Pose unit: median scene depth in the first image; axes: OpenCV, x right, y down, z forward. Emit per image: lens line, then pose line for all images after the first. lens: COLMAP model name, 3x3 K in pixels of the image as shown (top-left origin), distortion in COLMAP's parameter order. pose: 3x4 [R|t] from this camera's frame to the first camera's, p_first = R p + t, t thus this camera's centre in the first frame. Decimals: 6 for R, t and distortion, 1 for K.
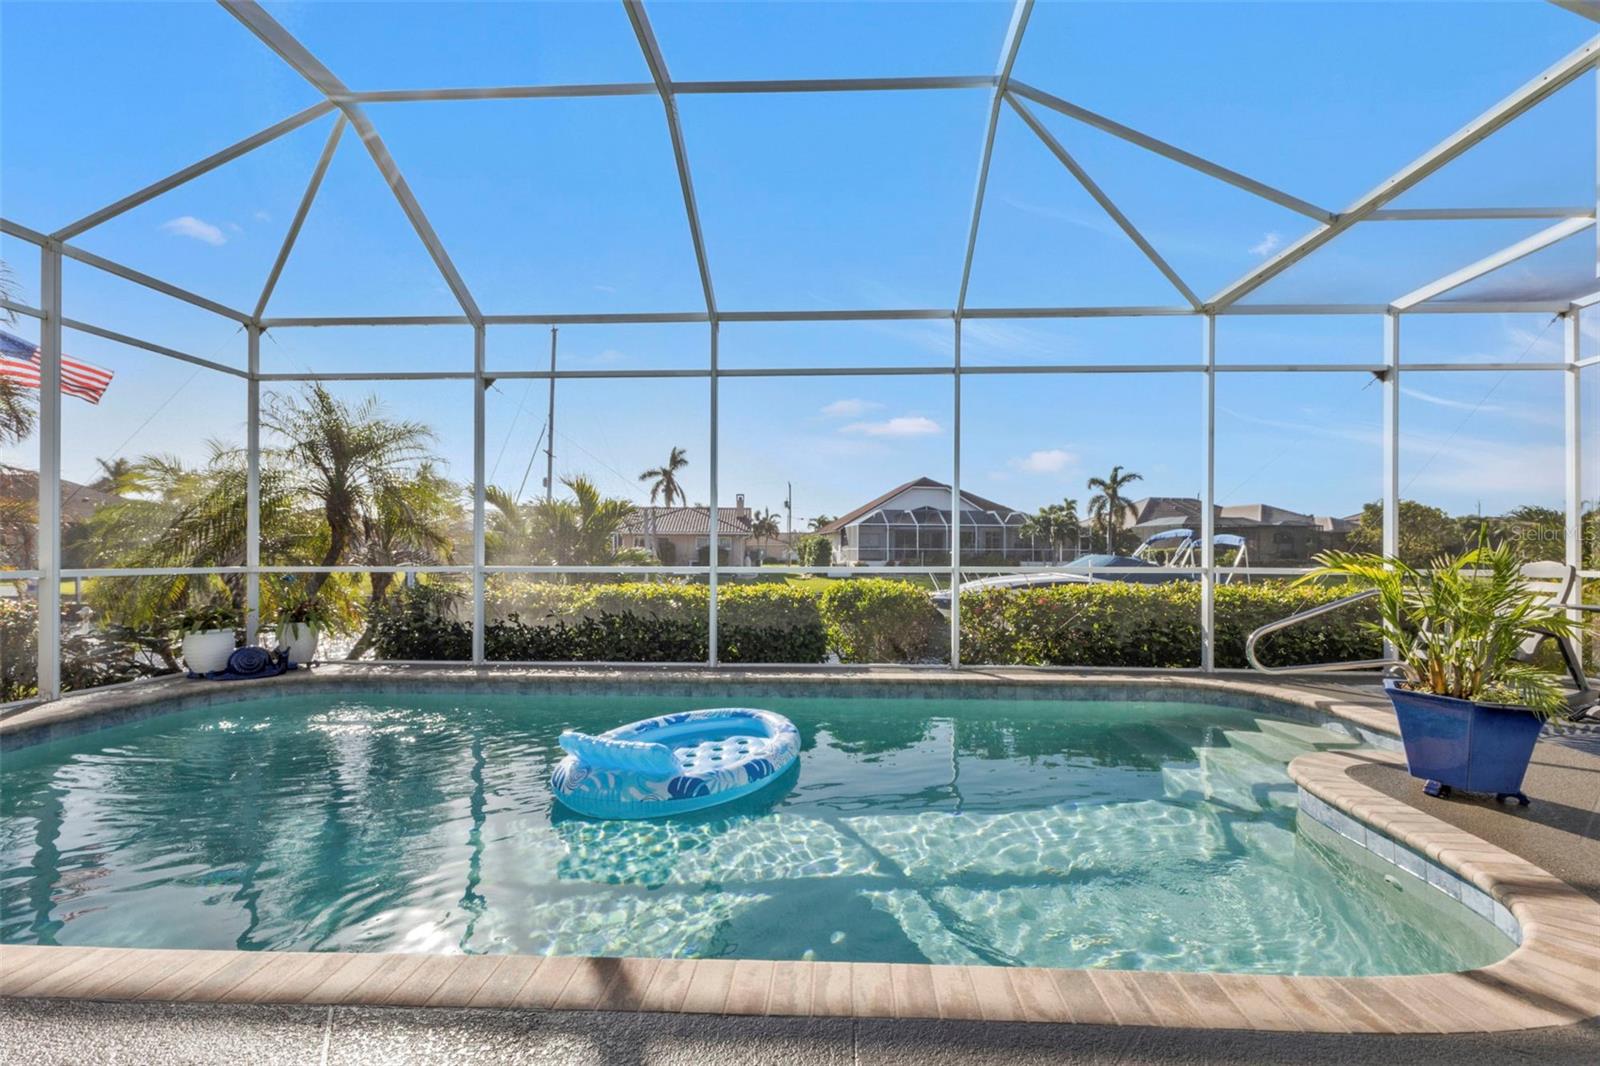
lens RADIAL K [[708.7, 0, 830.9], [0, 708.7, 544.3], [0, 0, 1]] dist [0.005093, -0.000050]
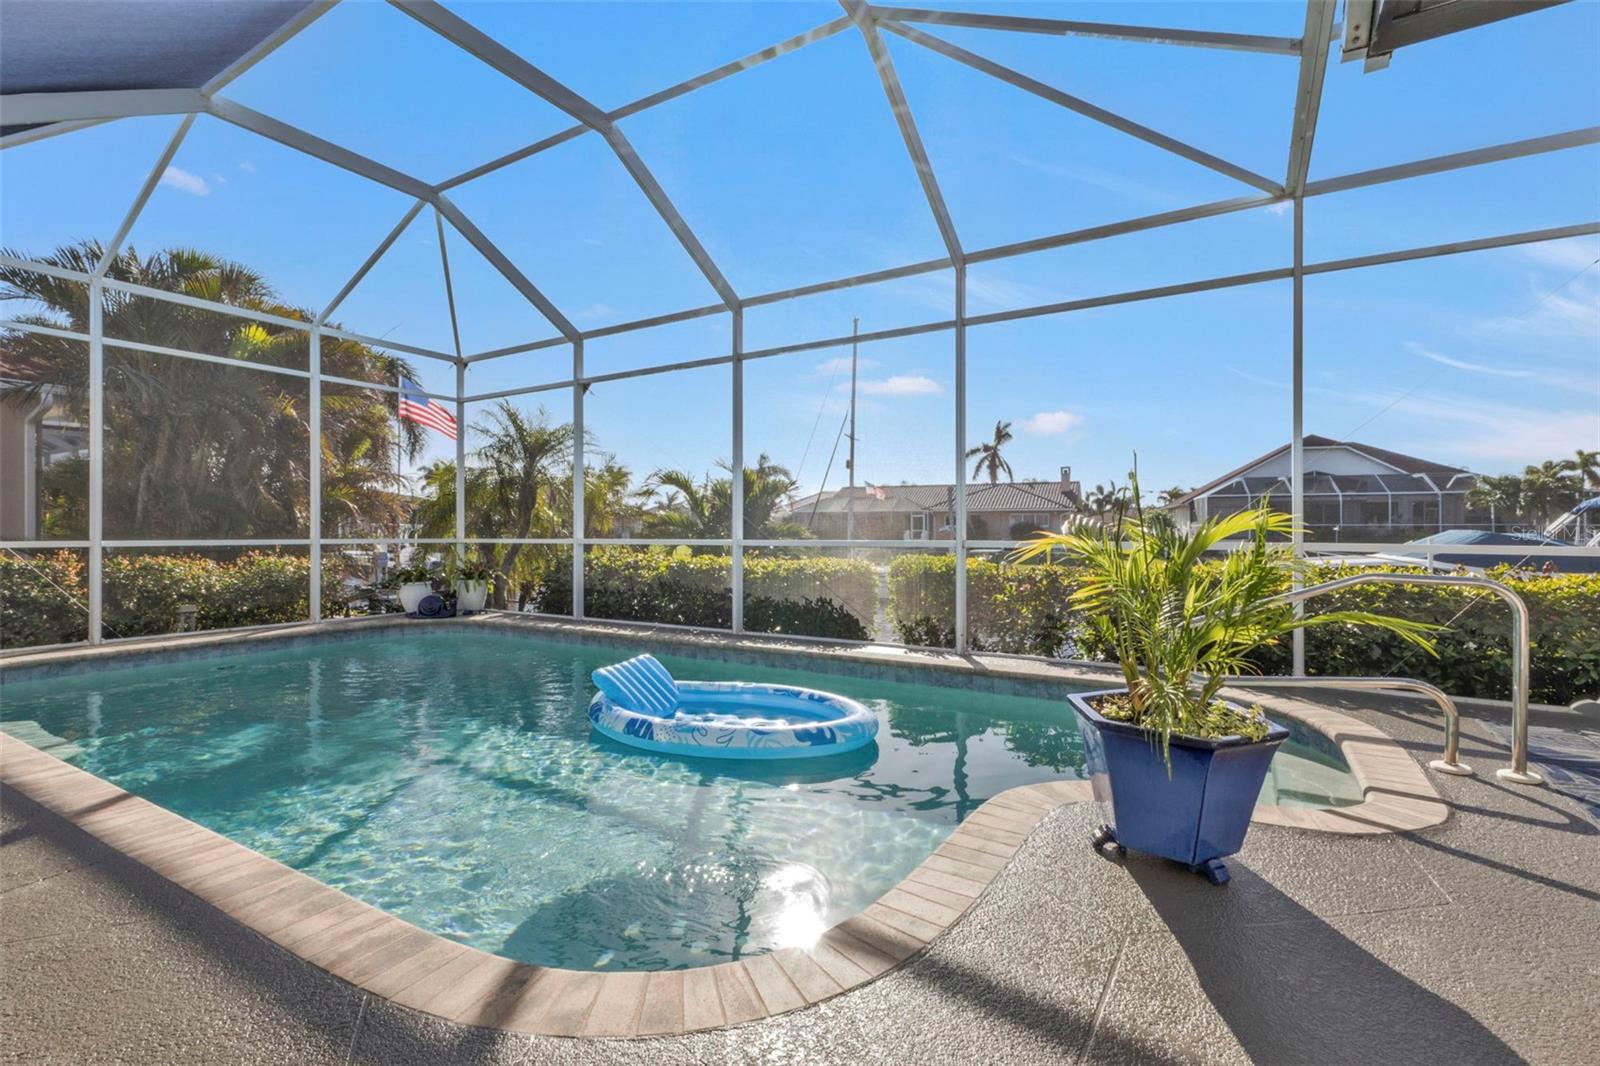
lens RADIAL K [[726.7, 0, 803.8], [0, 726.7, 525.1], [0, 0, 1]] dist [-0.001086, -0.000005]
pose [[0.875016, -0.006674, -0.484048, 0.454650], [0.008495, 0.999963, 0.001568, 0.008601], [0.484019, -0.005484, 0.875040, 0.096943]]
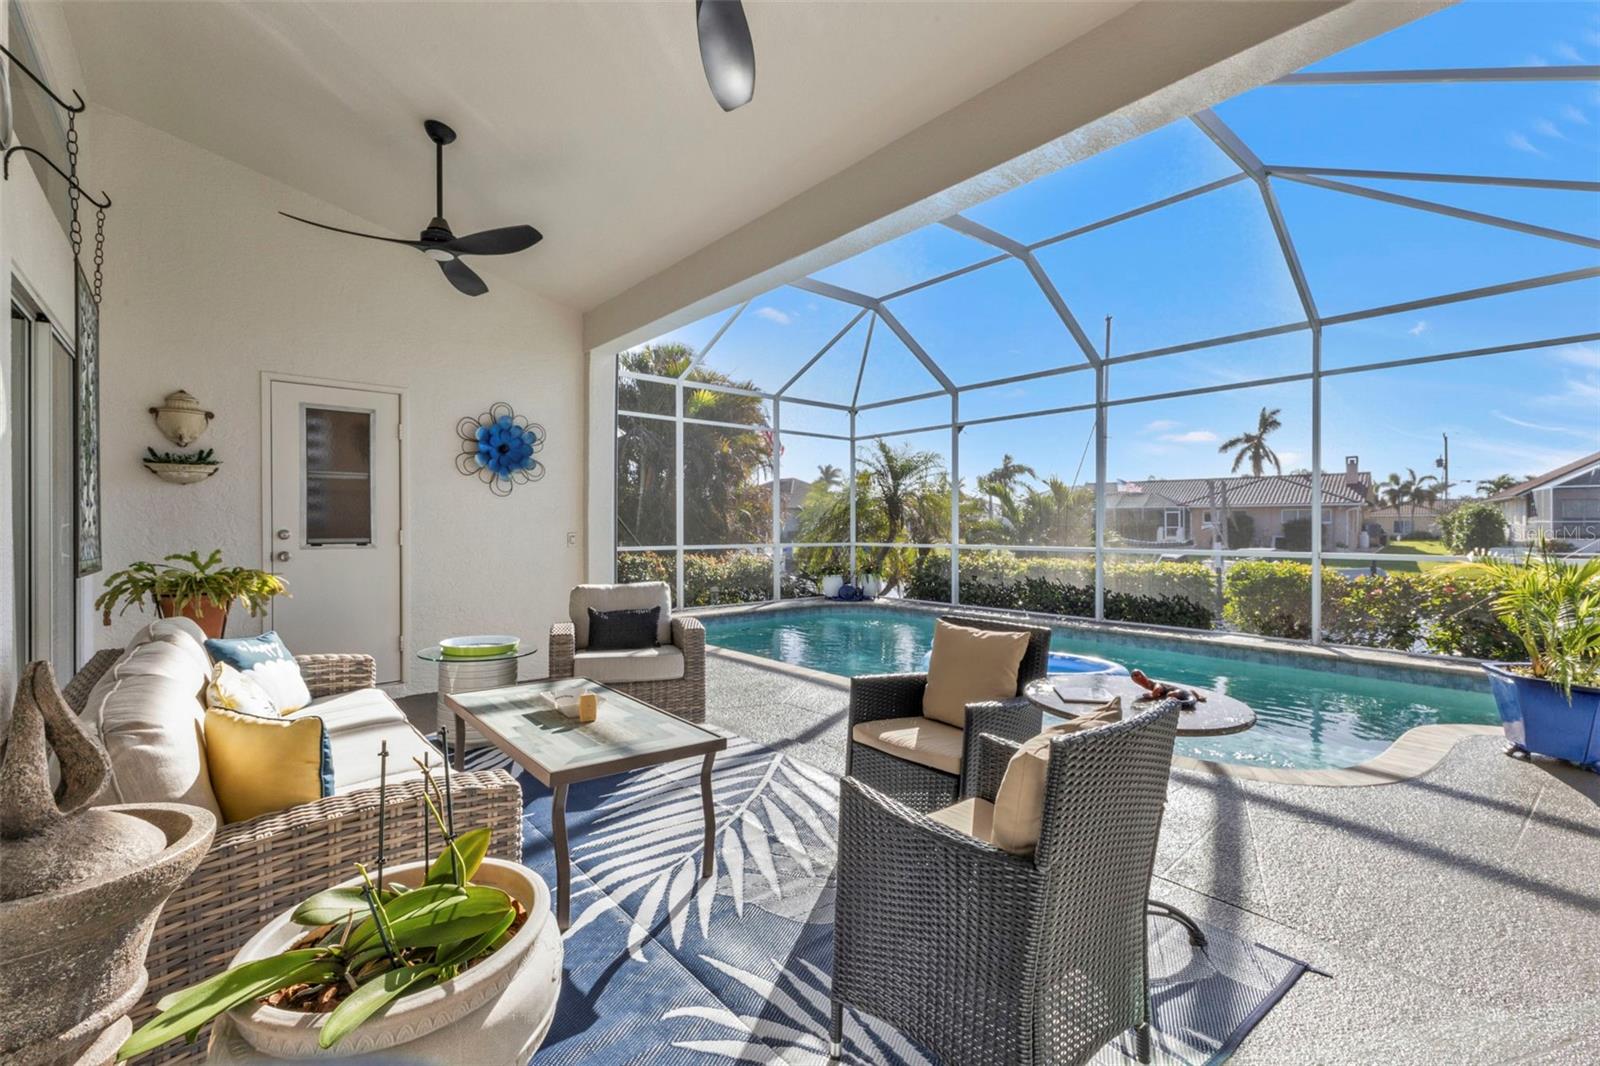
lens RADIAL K [[694.1, 0, 808.0], [0, 694.1, 526.3], [0, 0, 1]] dist [-0.000623, -0.000437]
pose [[0.683886, -0.001731, -0.729587, 0.428453], [0.010798, 0.999912, 0.007749, -0.026828], [0.729509, -0.013178, 0.683844, -0.320098]]
